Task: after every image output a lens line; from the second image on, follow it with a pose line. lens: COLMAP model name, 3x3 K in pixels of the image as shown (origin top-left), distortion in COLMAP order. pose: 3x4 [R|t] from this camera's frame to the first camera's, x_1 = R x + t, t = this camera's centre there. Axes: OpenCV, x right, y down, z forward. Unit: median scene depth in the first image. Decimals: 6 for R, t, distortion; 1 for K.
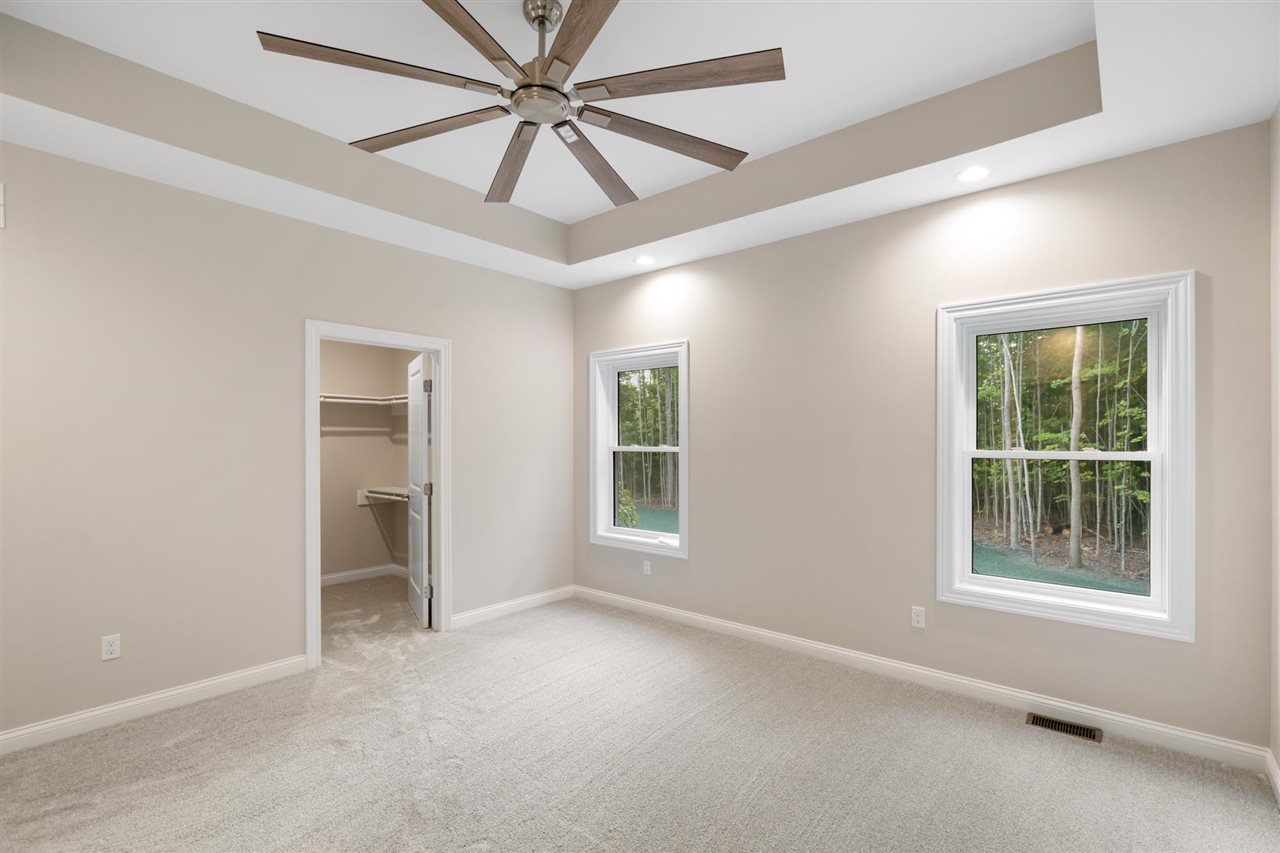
lens RADIAL K [[578.7, 0, 632.9], [0, 578.7, 444.4], [0, 0, 1]] dist [-0.005987, 0.002087]
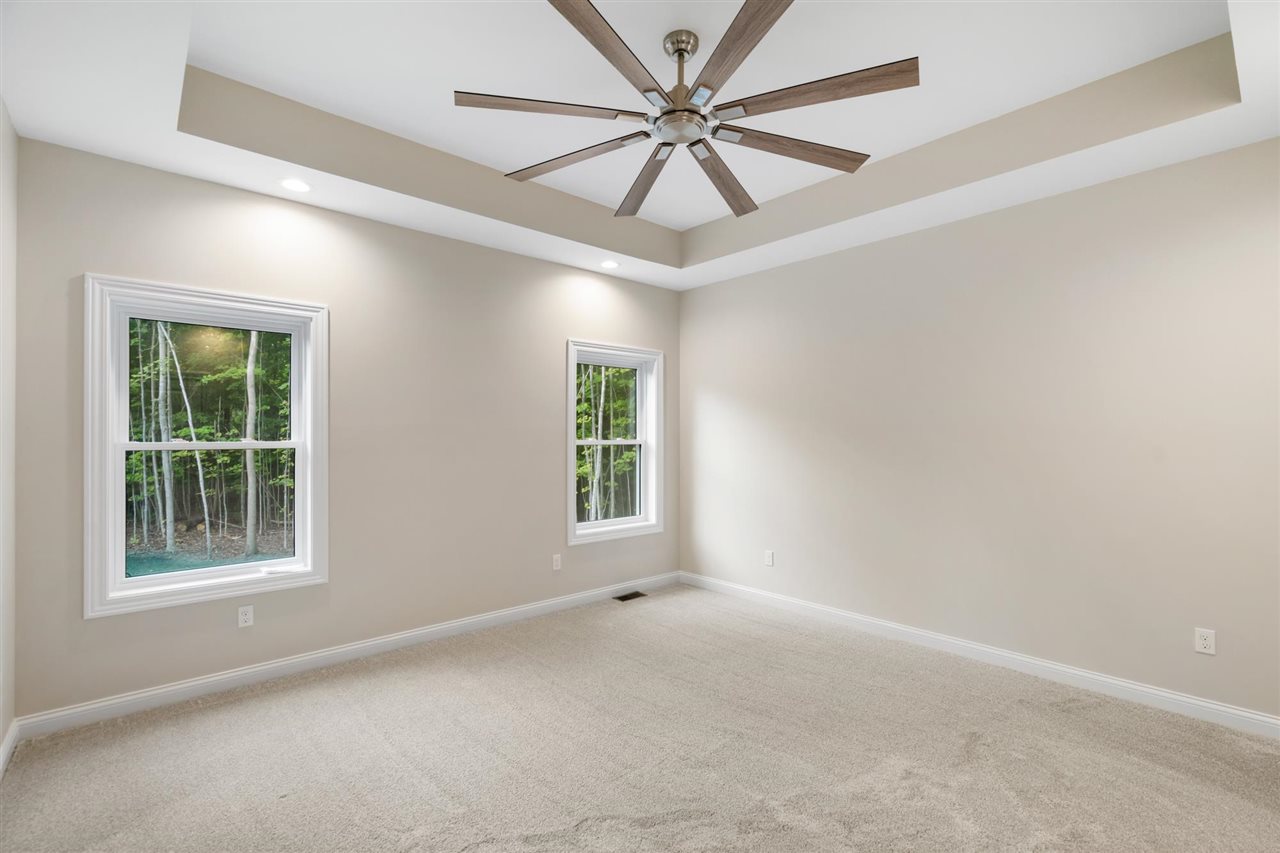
lens RADIAL K [[578.7, 0, 634.8], [0, 578.7, 435.0], [0, 0, 1]] dist [-0.005987, 0.002087]
pose [[0.130959, 0.002446, 0.991385, -0.588378], [0.007302, 0.999967, -0.003431, 0.002221], [-0.991361, 0.007688, 0.130936, 0.444086]]
